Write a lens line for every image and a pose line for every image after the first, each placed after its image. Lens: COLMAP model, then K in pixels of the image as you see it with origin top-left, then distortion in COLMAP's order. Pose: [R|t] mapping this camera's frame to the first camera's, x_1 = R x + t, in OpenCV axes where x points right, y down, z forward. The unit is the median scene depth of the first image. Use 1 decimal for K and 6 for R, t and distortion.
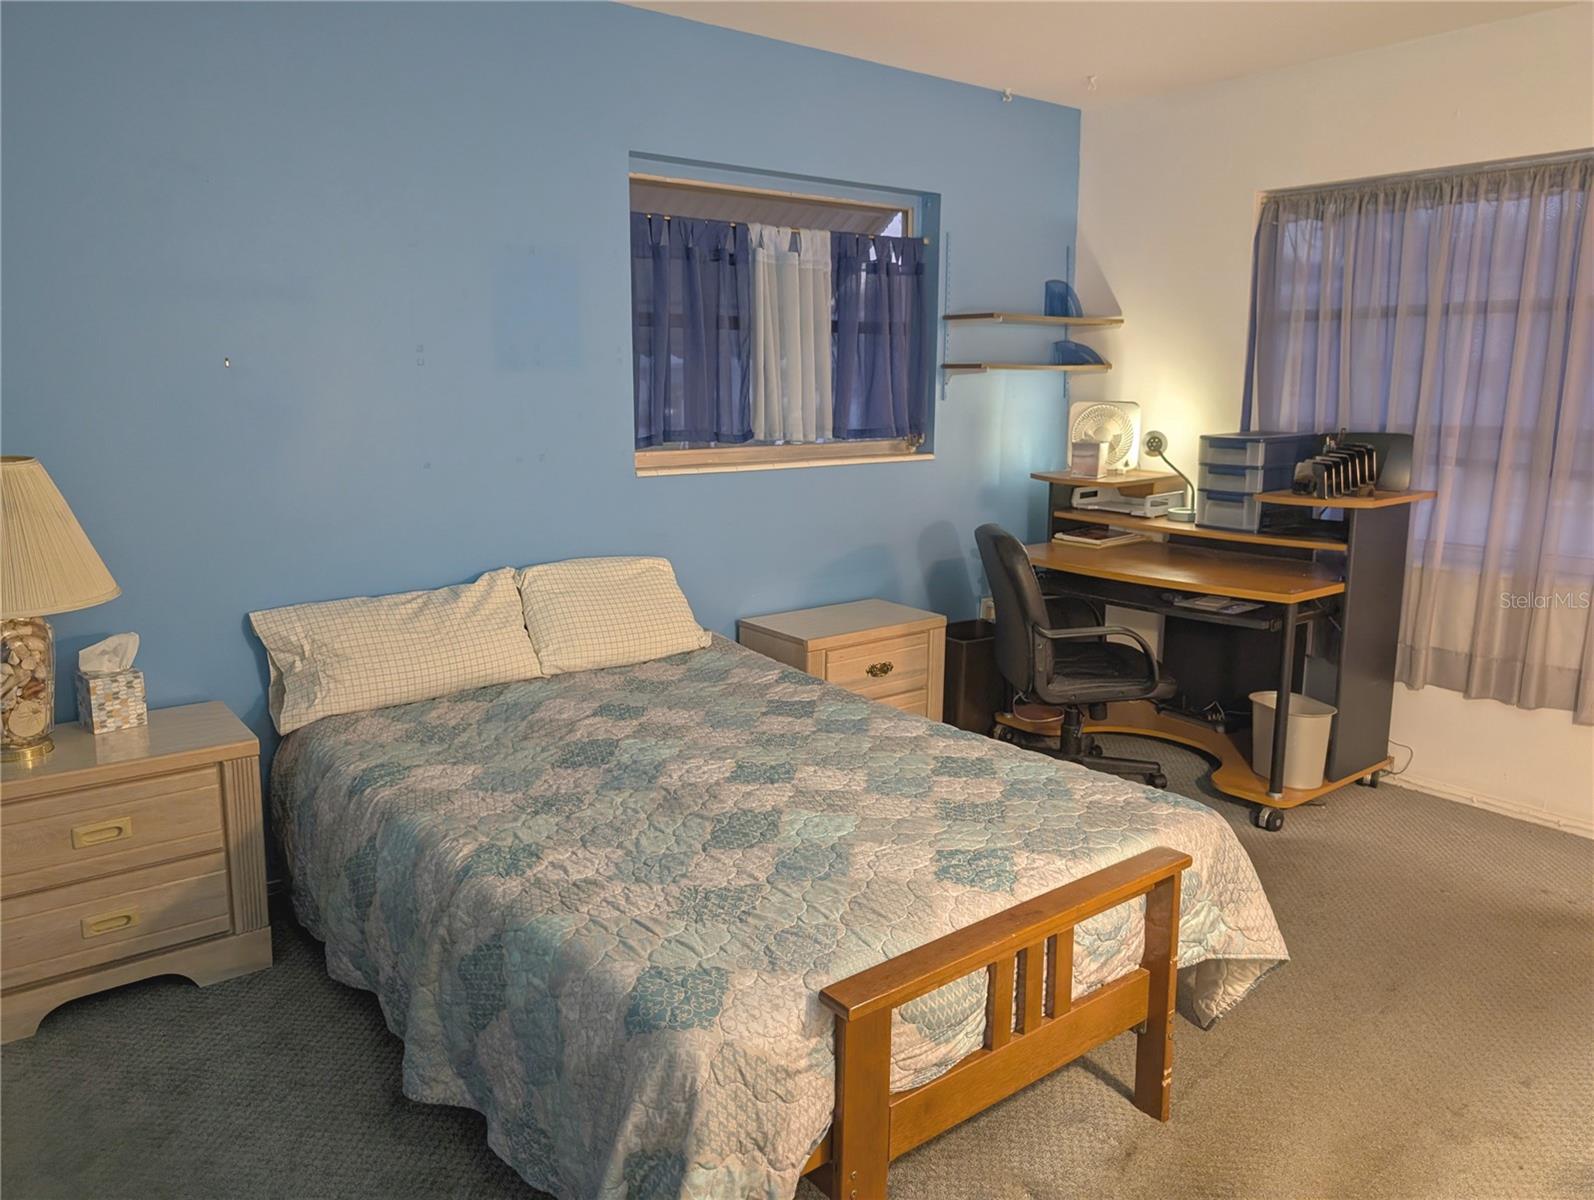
lens RADIAL K [[1149.4, 0, 800.2], [0, 1149.4, 618.8], [0, 0, 1]] dist [0.012210, -0.003714]
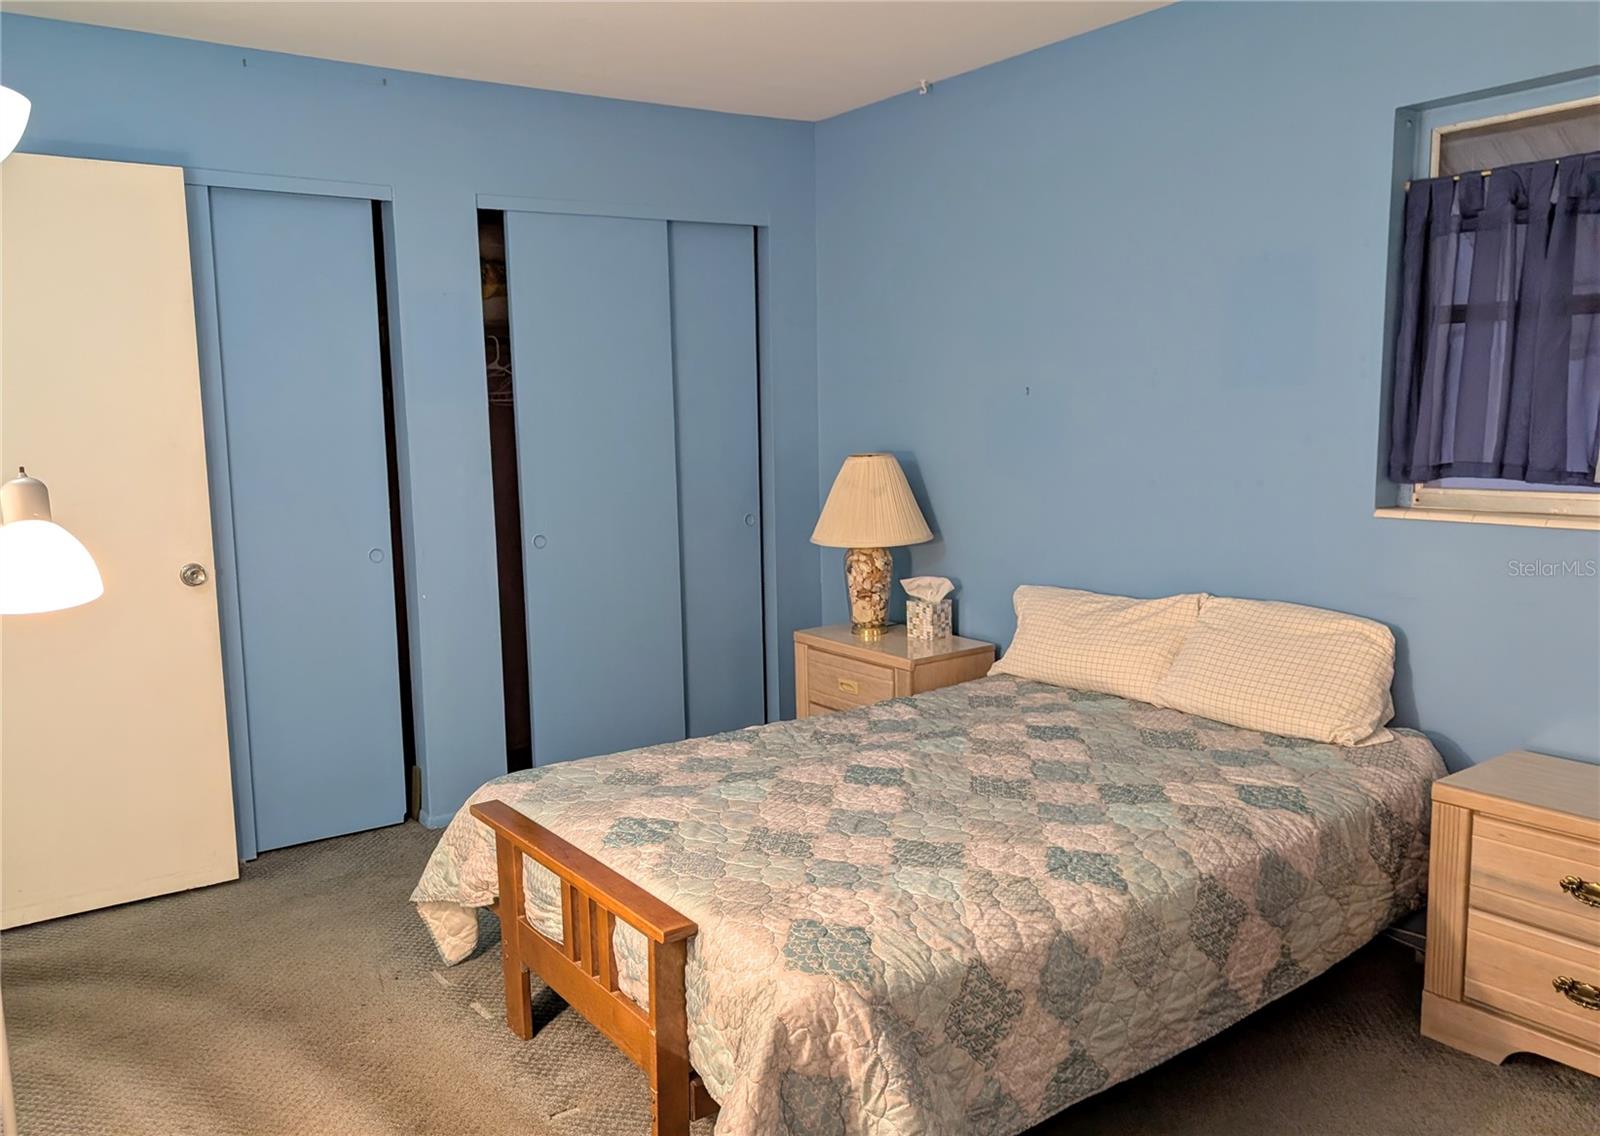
lens RADIAL K [[1369.5, 0, 800.0], [0, 1369.5, 568.0], [0, 0, 1]] dist [0.005268, 0.002722]
pose [[-0.113080, 0.116403, -0.986744, 1.192782], [-0.177613, 0.974749, 0.135342, -0.209951], [0.977582, 0.190563, -0.089550, 1.007503]]
